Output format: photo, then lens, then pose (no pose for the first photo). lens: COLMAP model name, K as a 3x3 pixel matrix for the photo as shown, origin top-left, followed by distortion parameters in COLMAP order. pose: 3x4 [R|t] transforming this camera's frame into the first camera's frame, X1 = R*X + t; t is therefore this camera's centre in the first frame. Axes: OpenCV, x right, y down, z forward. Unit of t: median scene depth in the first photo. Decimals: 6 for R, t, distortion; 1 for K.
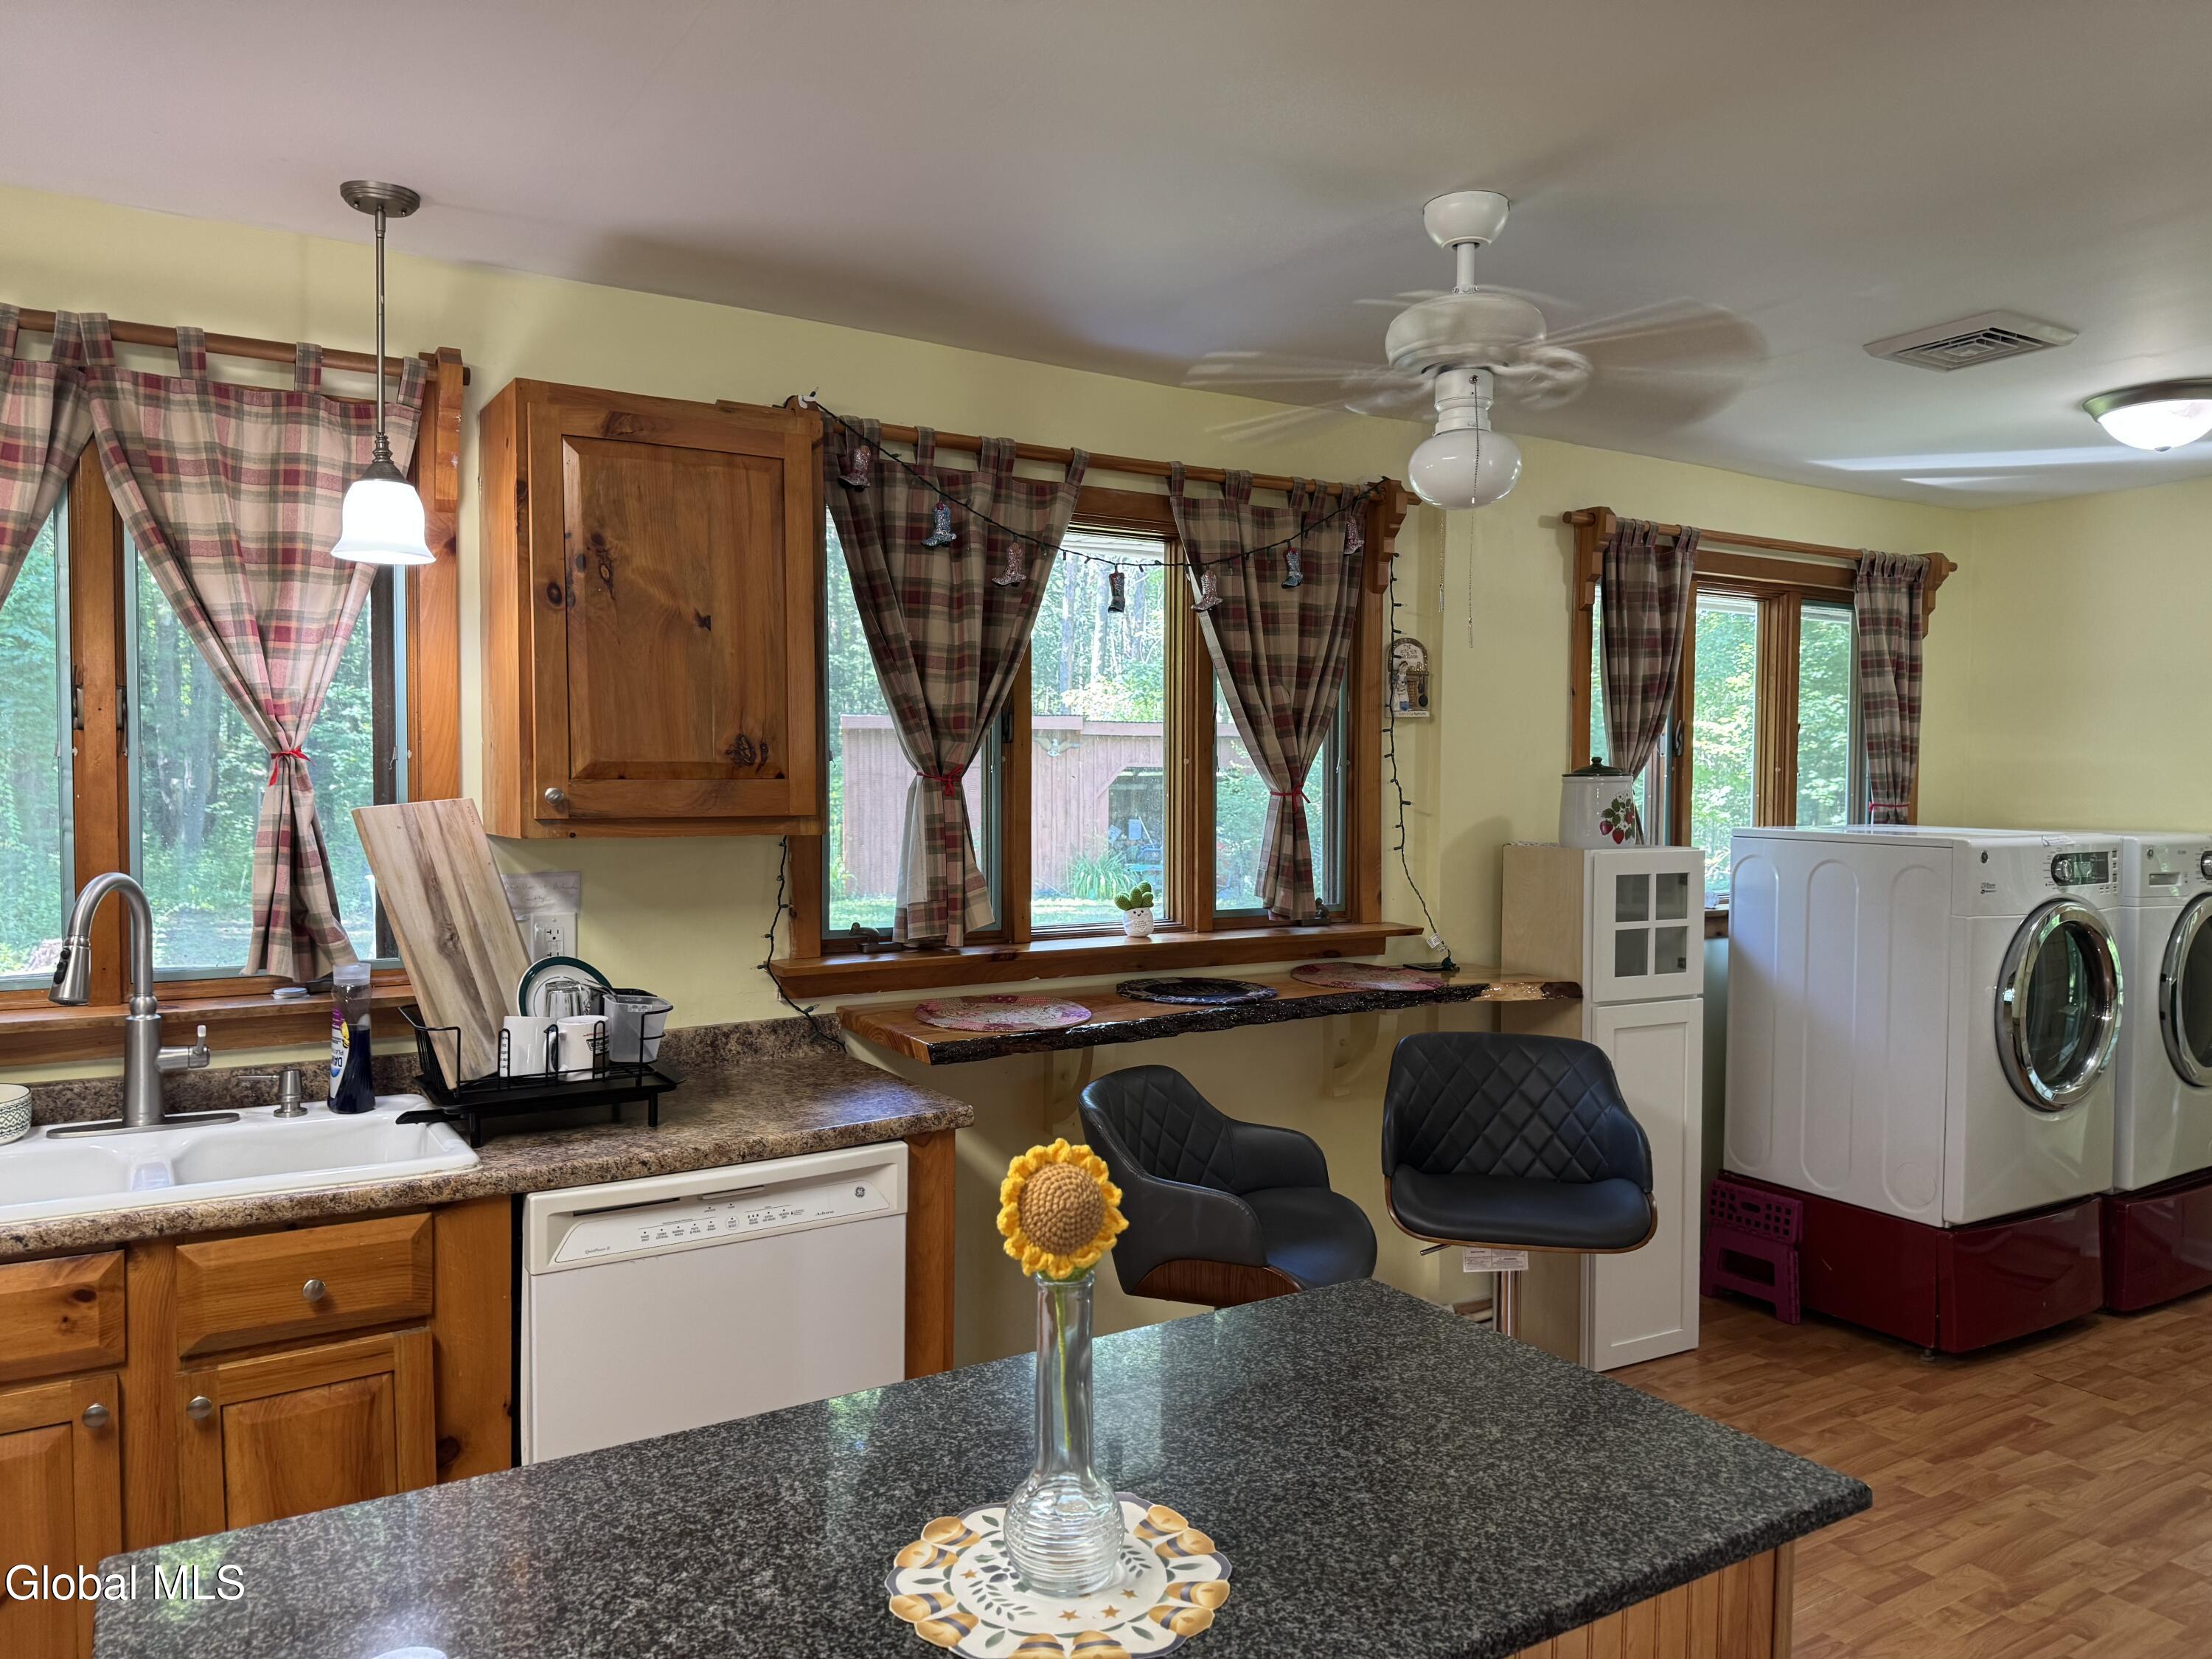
lens RADIAL K [[1540.5, 0, 1108.6], [0, 1540.5, 831.8], [0, 0, 1]] dist [0.093084, -0.121401]
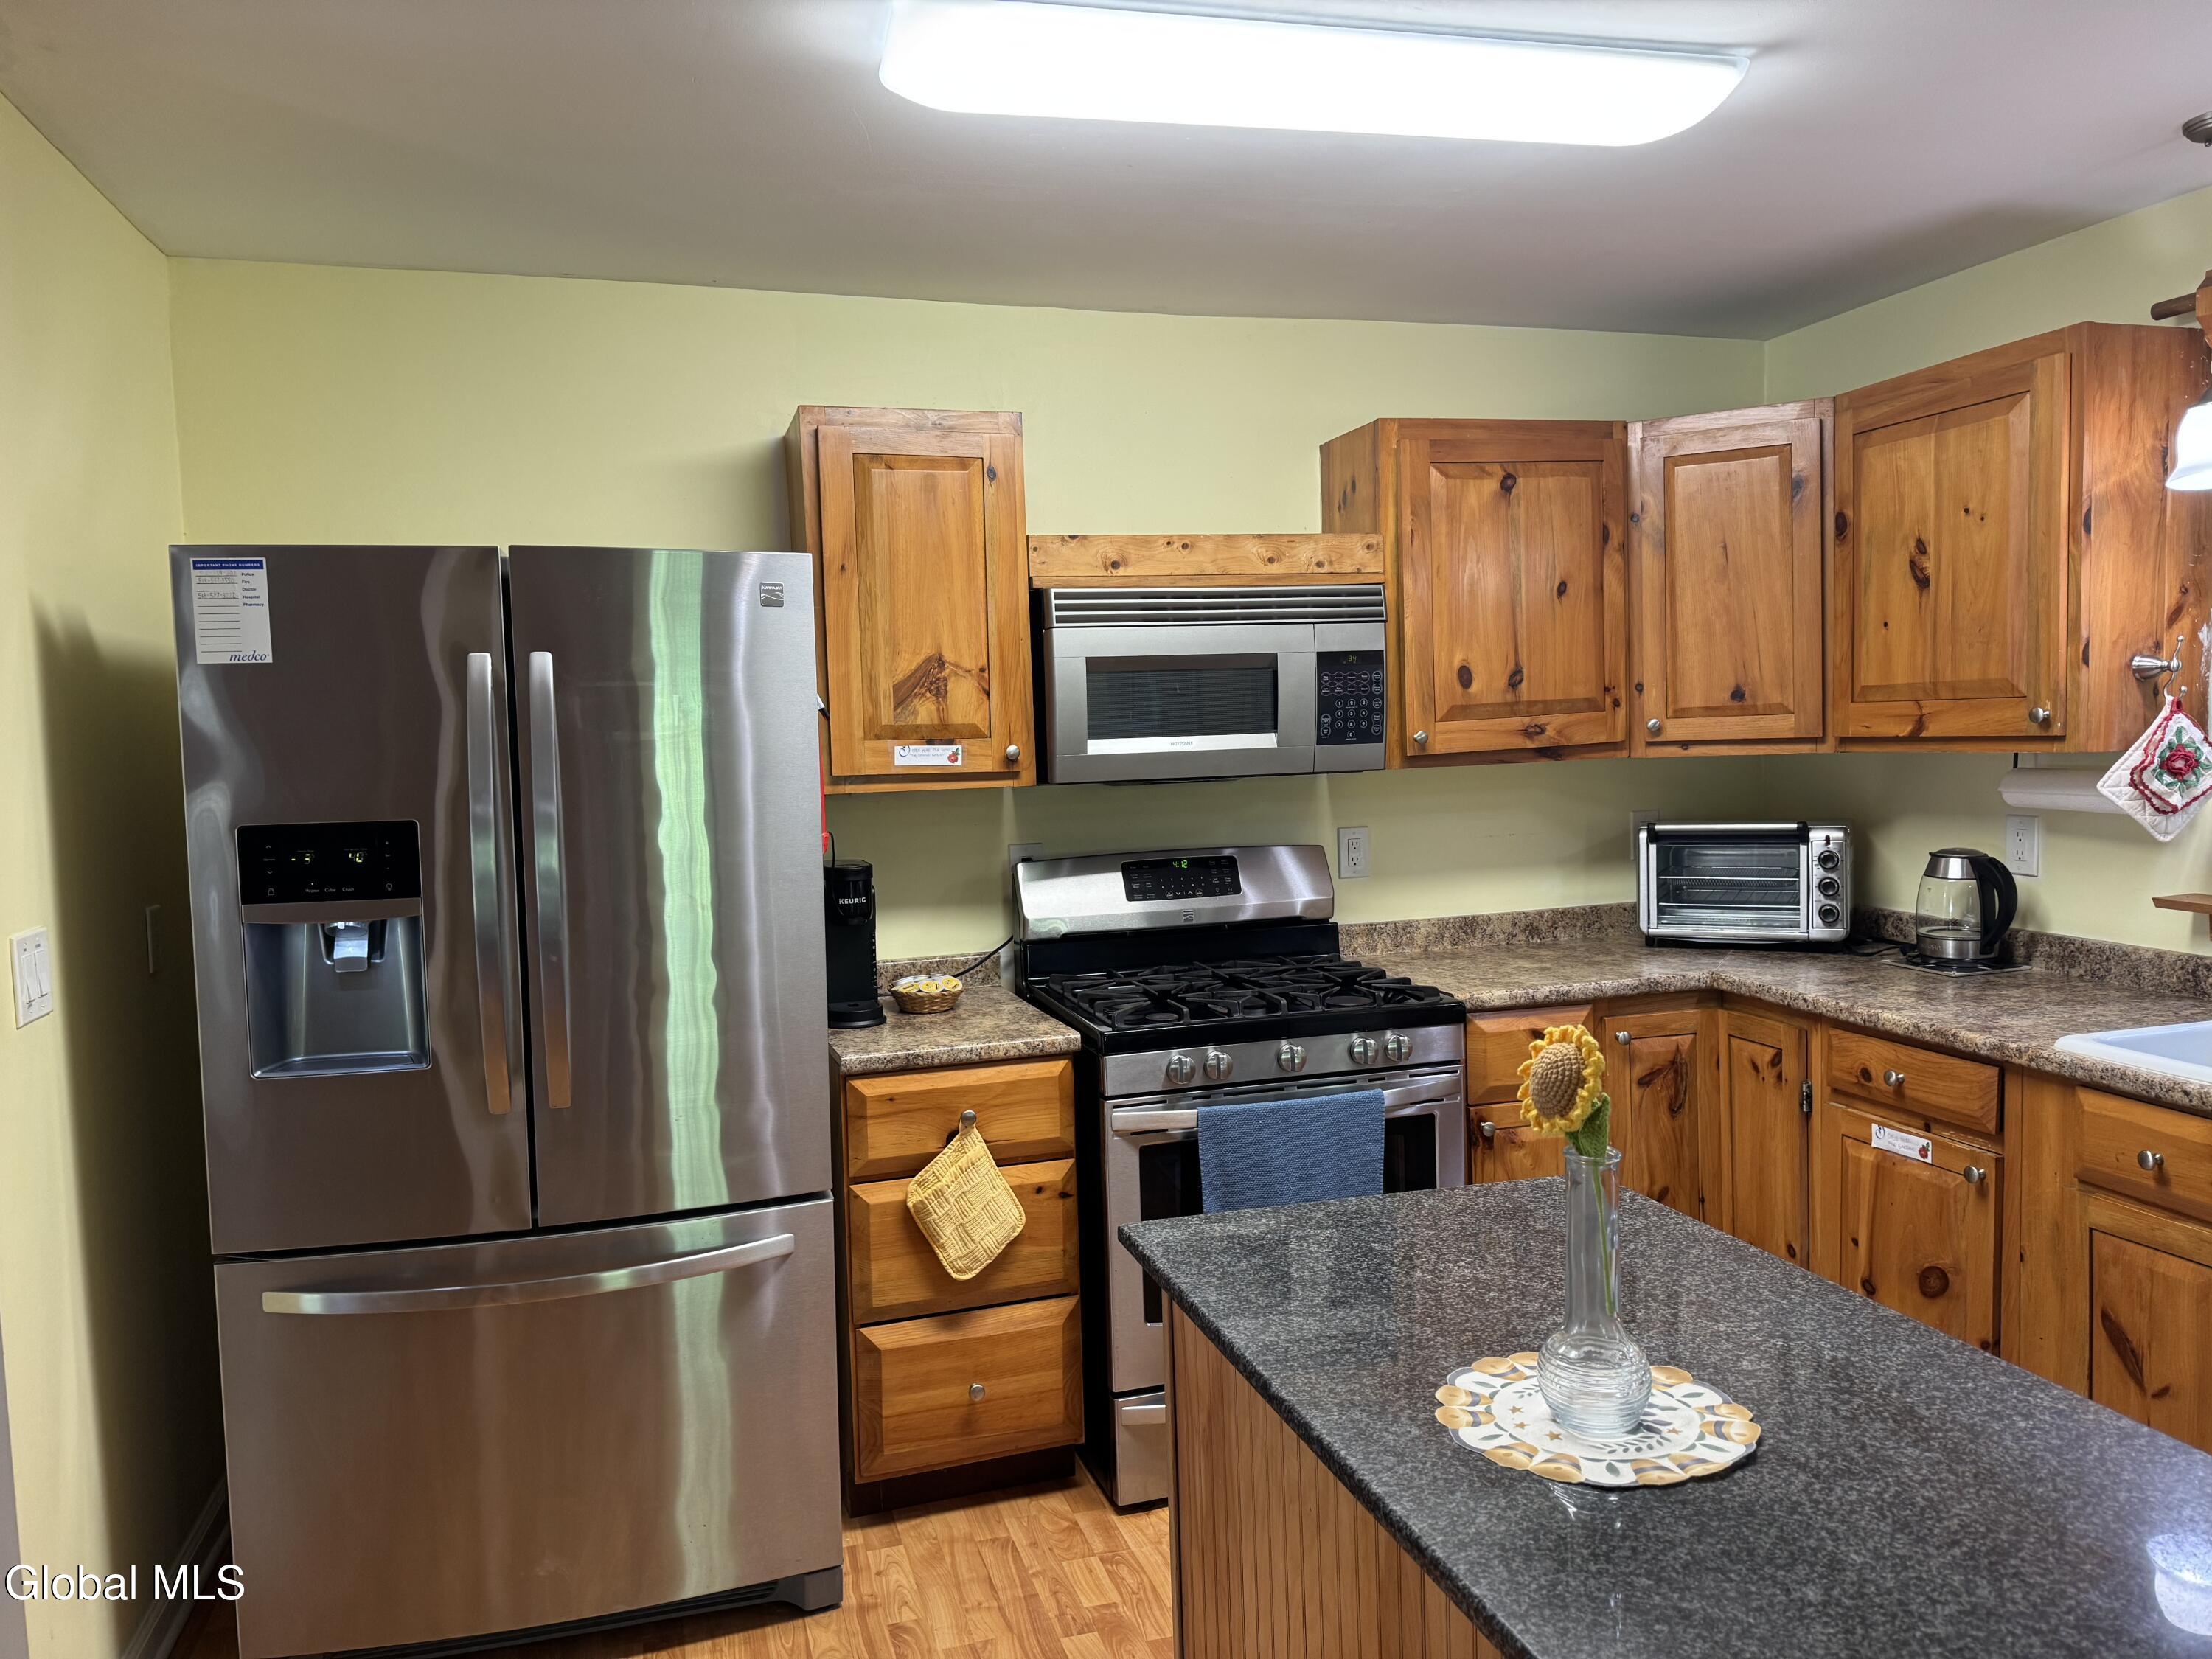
lens RADIAL K [[1553.2, 0, 1100.0], [0, 1553.2, 834.7], [0, 0, 1]] dist [0.115554, -0.186417]
pose [[-0.274037, 0.069025, -0.959239, 0.385864], [-0.008873, 0.997197, 0.074291, -0.006378], [0.961678, 0.028870, -0.272656, 0.331207]]
